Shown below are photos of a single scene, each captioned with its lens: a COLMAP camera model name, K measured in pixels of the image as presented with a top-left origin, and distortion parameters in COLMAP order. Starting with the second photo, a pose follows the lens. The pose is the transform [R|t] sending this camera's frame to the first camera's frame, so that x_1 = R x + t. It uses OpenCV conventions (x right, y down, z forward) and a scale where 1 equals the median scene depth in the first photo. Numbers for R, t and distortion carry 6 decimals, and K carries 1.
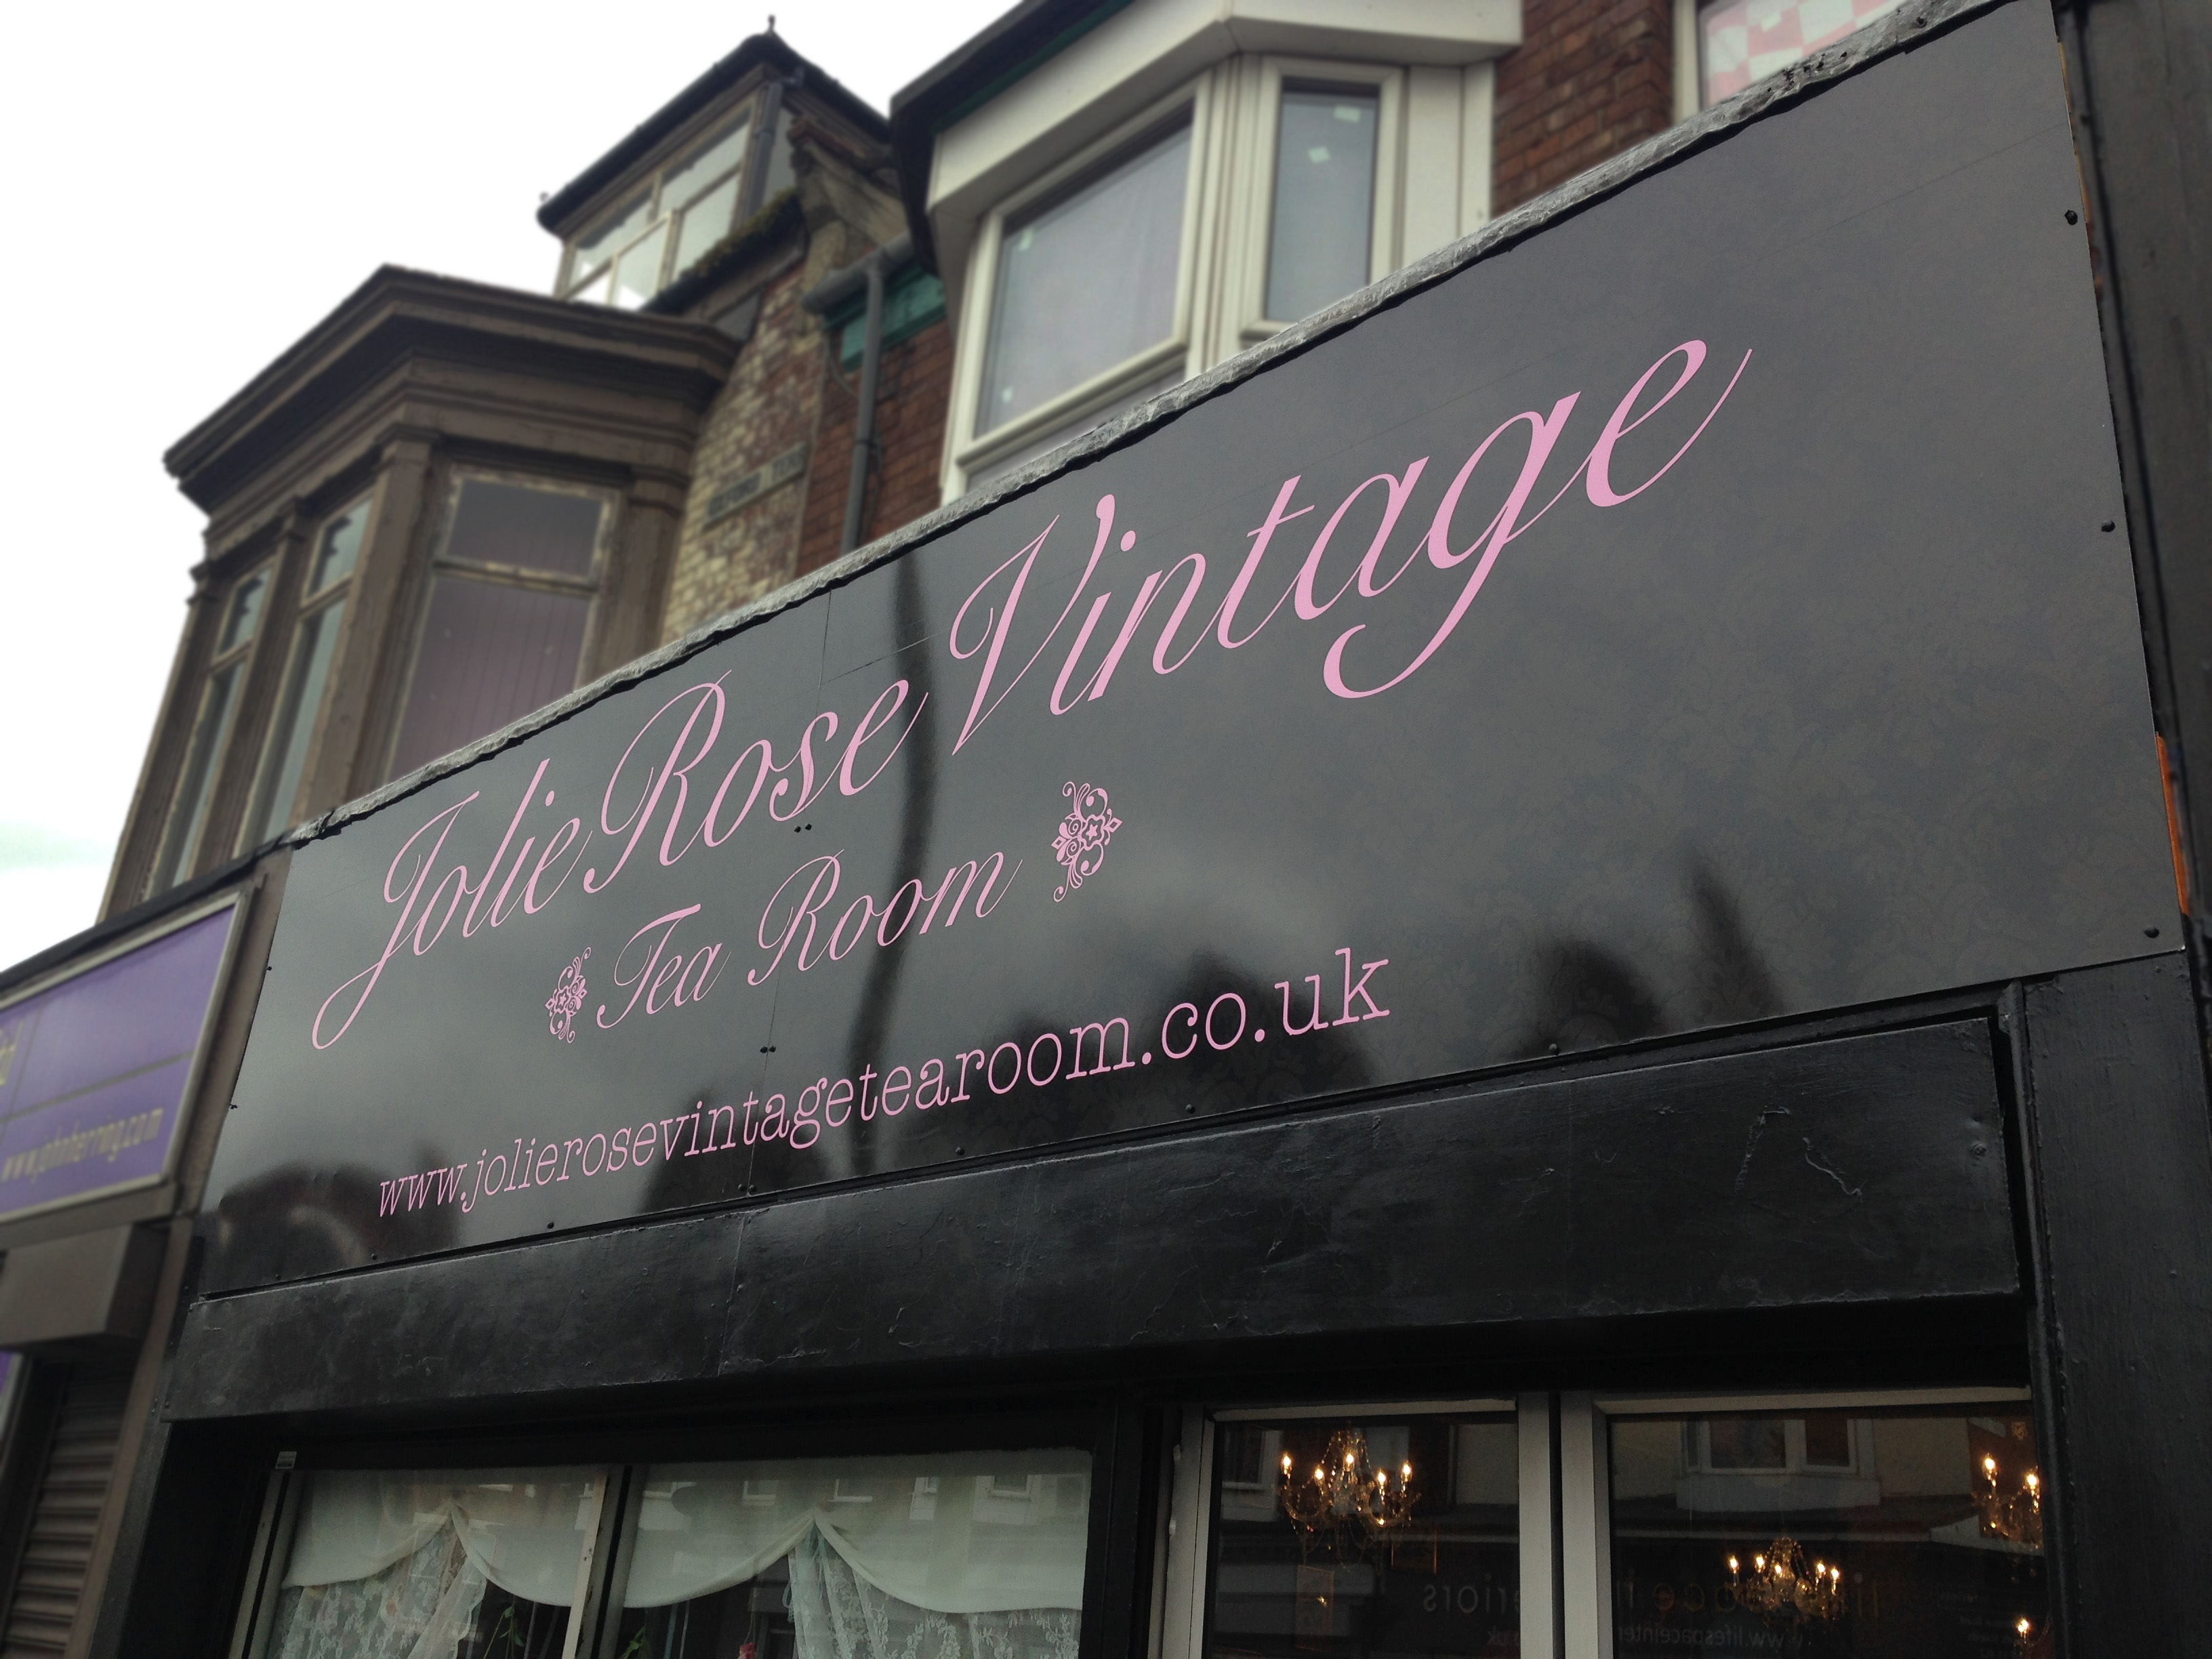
lens RADIAL K [[2171.2, 0, 1106.0], [0, 2171.2, 829.5], [0, 0, 1]] dist [0.131400, -0.201032]
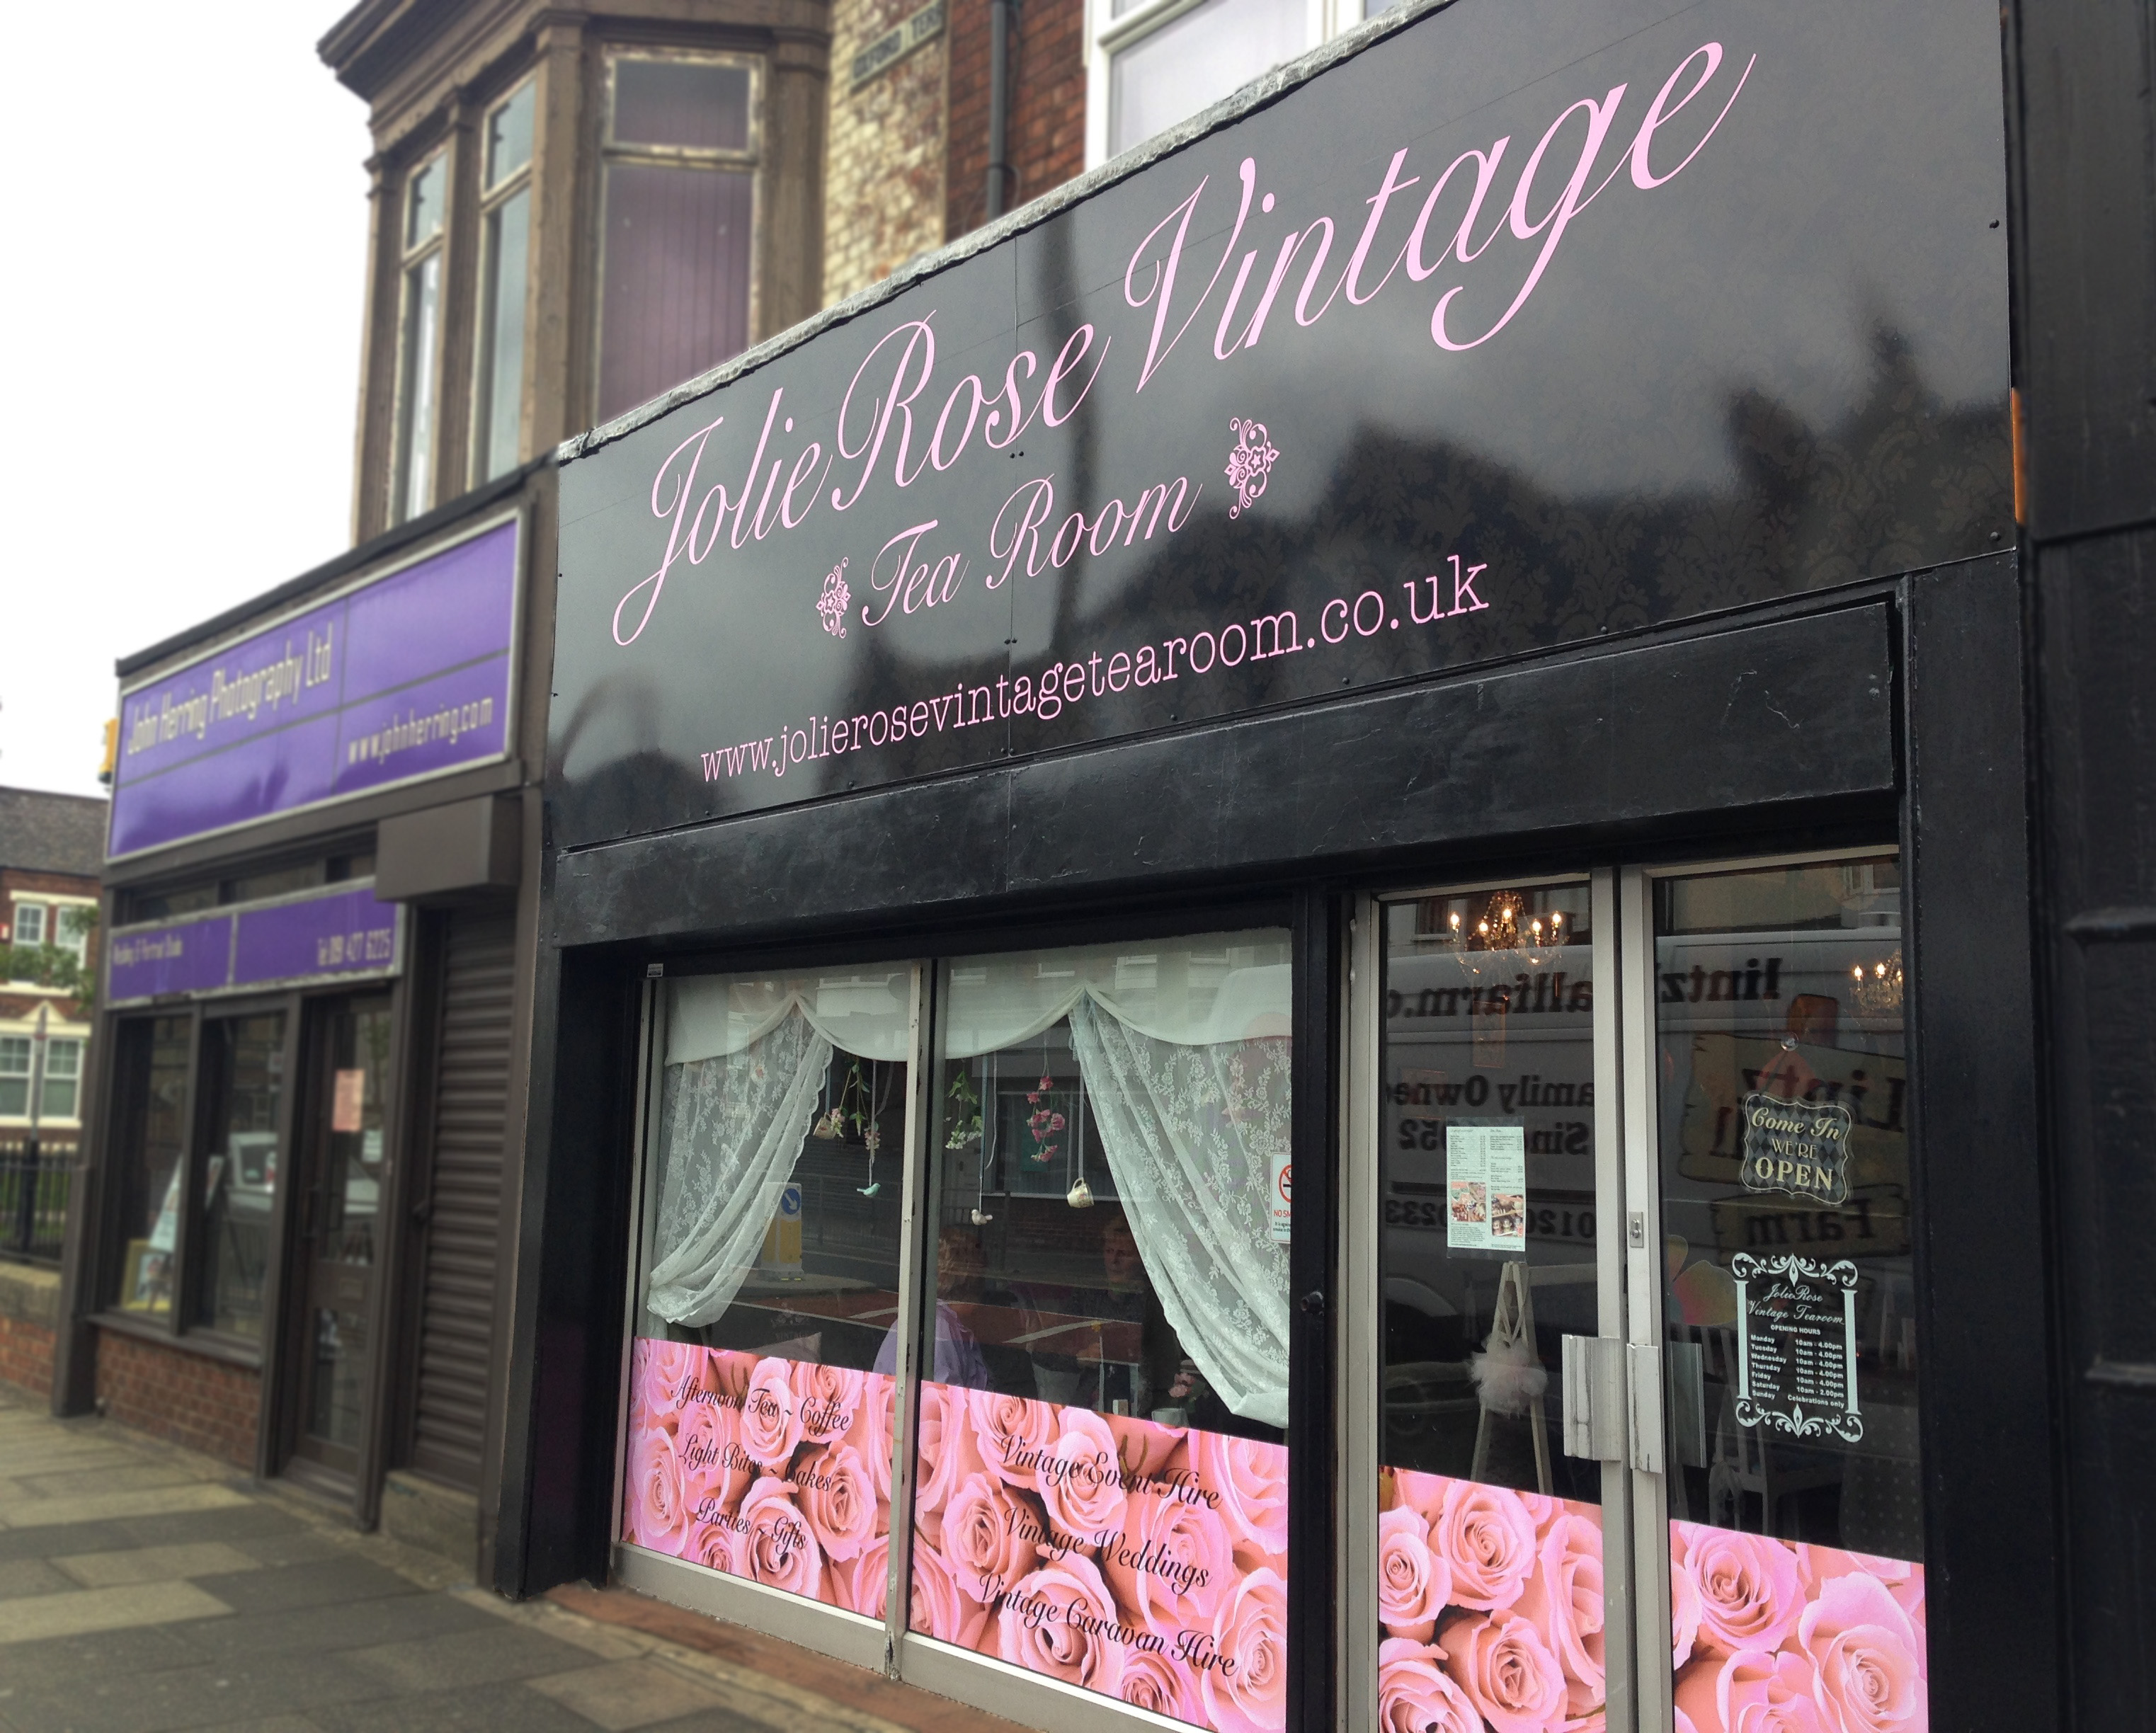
lens RADIAL K [[2315.6, 0, 1078.0], [0, 2315.6, 866.5], [0, 0, 1]] dist [0.108665, 0.011688]
pose [[0.992837, -0.072505, -0.094964, 0.001506], [0.093939, 0.964843, 0.245465, -0.086227], [0.073828, -0.252627, 0.964743, -0.283170]]
